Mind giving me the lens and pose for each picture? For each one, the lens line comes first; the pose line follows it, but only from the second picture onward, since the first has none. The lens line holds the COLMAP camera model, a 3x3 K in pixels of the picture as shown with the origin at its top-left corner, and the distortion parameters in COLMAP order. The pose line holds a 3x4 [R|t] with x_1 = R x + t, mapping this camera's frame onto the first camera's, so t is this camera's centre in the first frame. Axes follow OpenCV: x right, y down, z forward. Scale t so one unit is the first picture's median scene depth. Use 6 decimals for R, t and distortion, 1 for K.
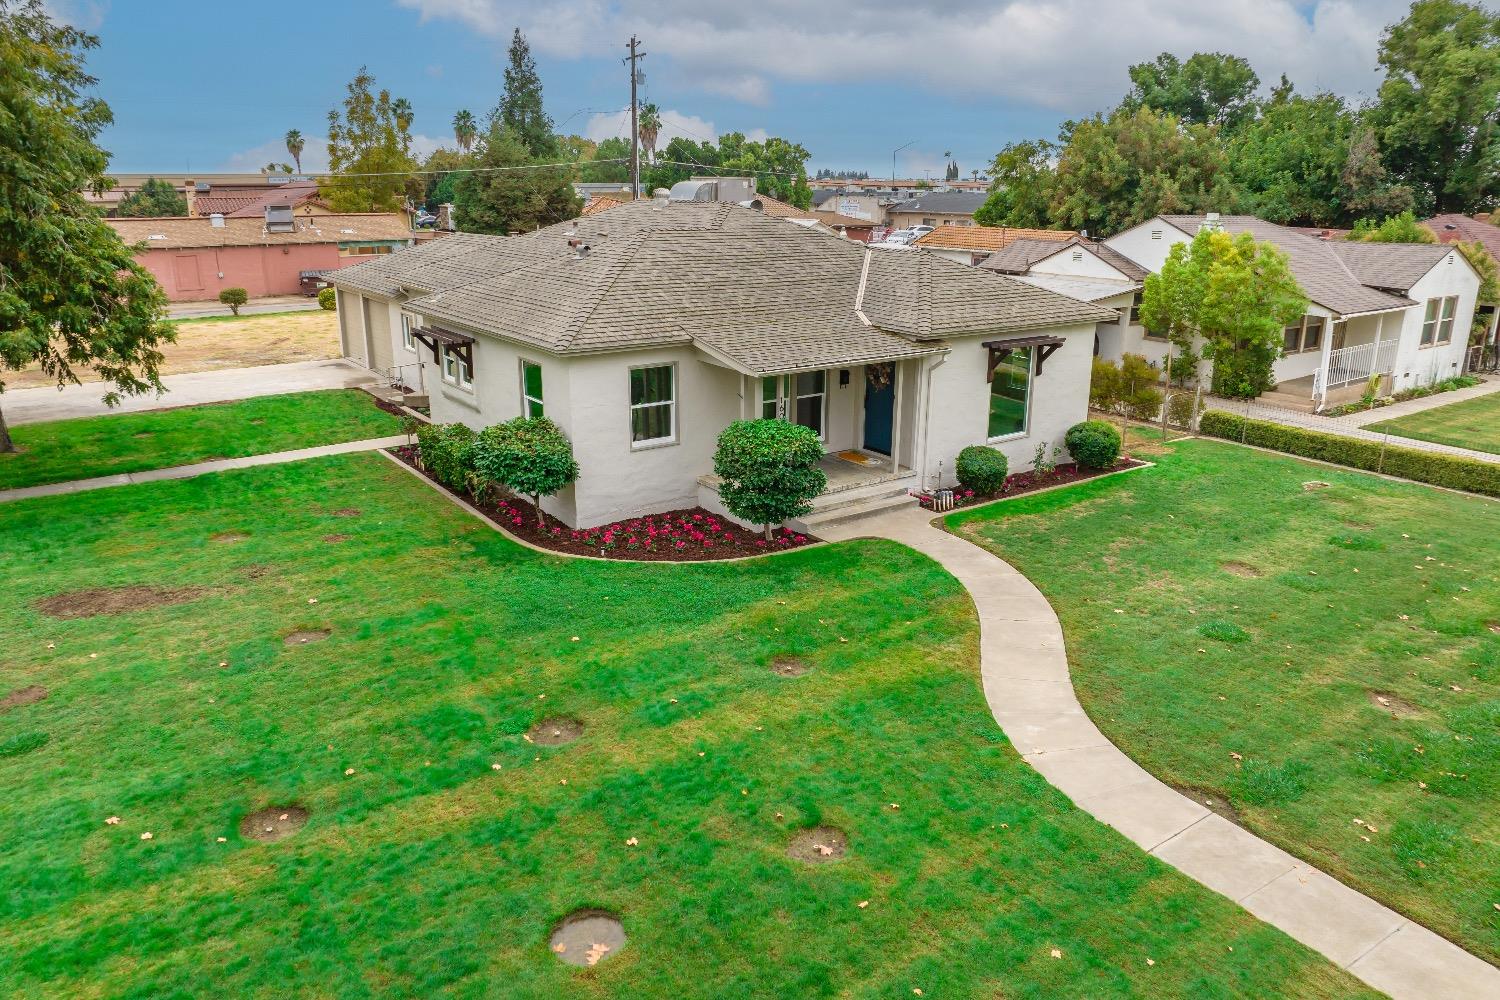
lens RADIAL K [[1056.8, 0, 753.1], [0, 1056.8, 498.7], [0, 0, 1]] dist [-0.047487, 0.018934]
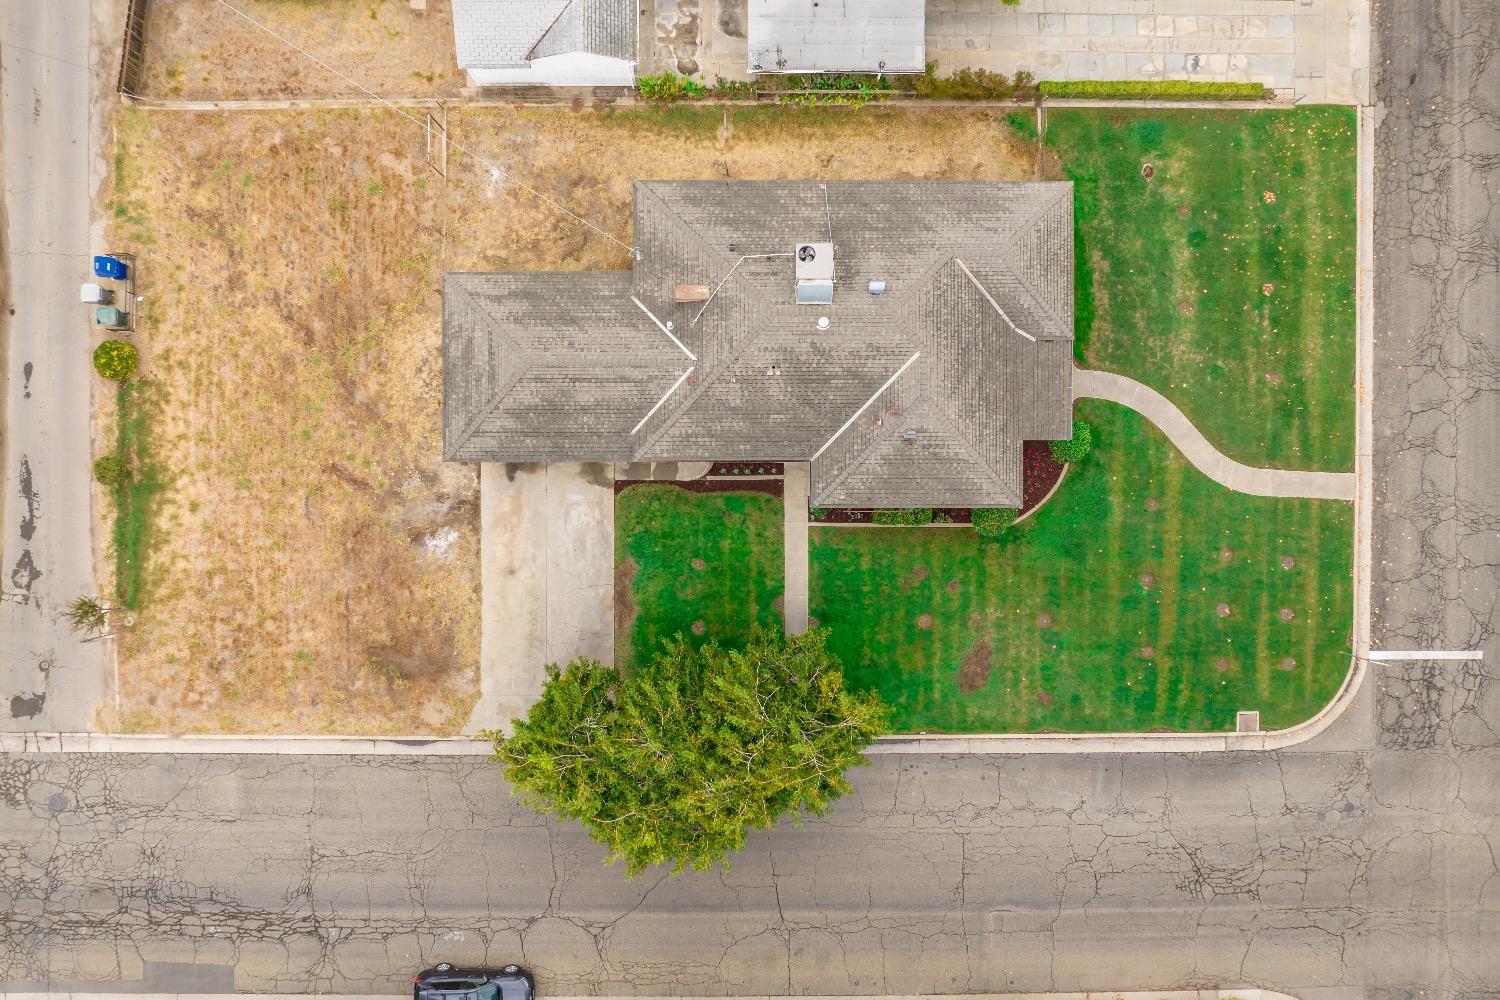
lens RADIAL K [[1056.8, 0, 751.2], [0, 1056.8, 499.4], [0, 0, 1]] dist [-0.047487, 0.018934]
pose [[0.584512, -0.811133, -0.020220, -0.435586], [0.237193, 0.146986, 0.960278, -2.318528], [-0.775942, -0.566090, 0.278310, 0.758675]]
